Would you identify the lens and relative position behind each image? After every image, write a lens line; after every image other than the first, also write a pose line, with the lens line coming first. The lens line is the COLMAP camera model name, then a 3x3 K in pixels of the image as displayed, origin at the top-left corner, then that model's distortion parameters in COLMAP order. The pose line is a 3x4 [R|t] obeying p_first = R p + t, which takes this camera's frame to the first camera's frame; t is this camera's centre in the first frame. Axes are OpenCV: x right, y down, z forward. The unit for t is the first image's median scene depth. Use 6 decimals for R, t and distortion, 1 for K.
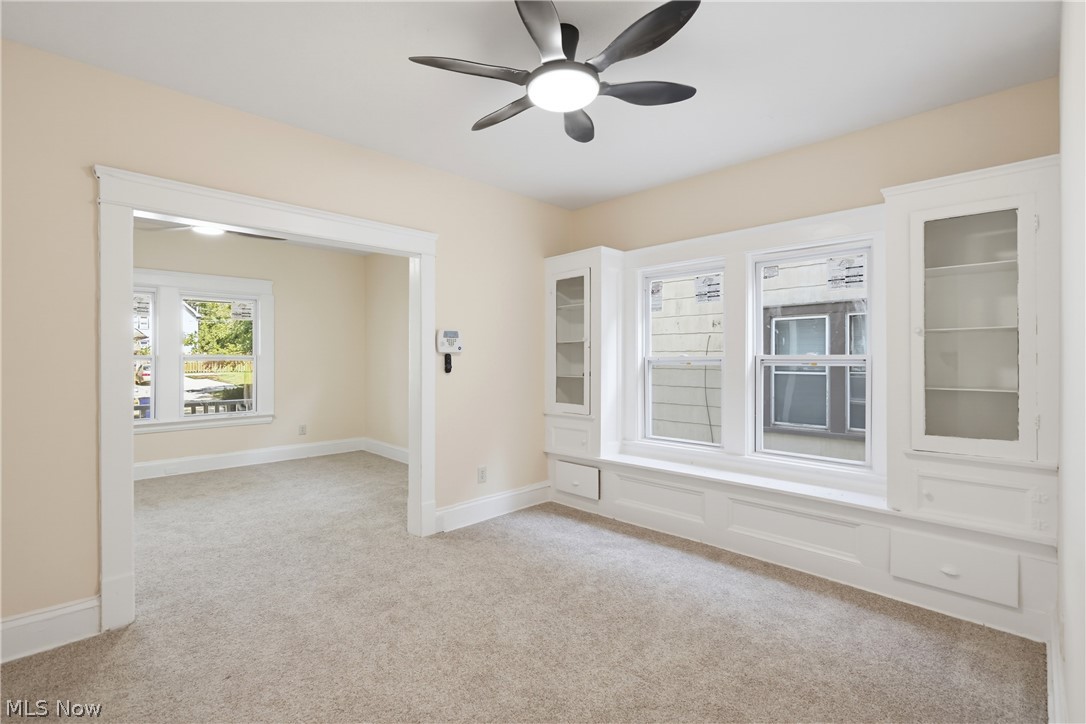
lens RADIAL K [[497.0, 0, 547.9], [0, 497.0, 359.8], [0, 0, 1]] dist [-0.010528, 0.003604]
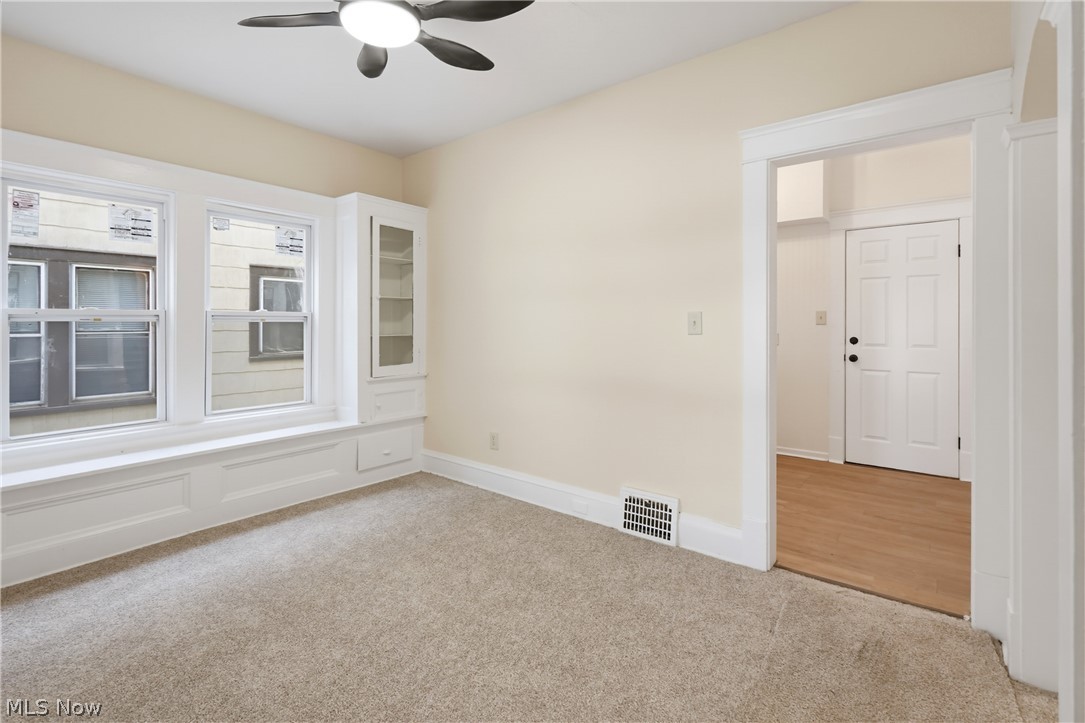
lens RADIAL K [[496.6, 0, 543.1], [0, 496.6, 321.9], [0, 0, 1]] dist [-0.010528, 0.003604]
pose [[-0.121258, 0.002476, 0.992618, -0.565126], [-0.000151, 0.999997, -0.002512, 0.013902], [-0.992621, -0.000454, -0.121257, 0.489724]]
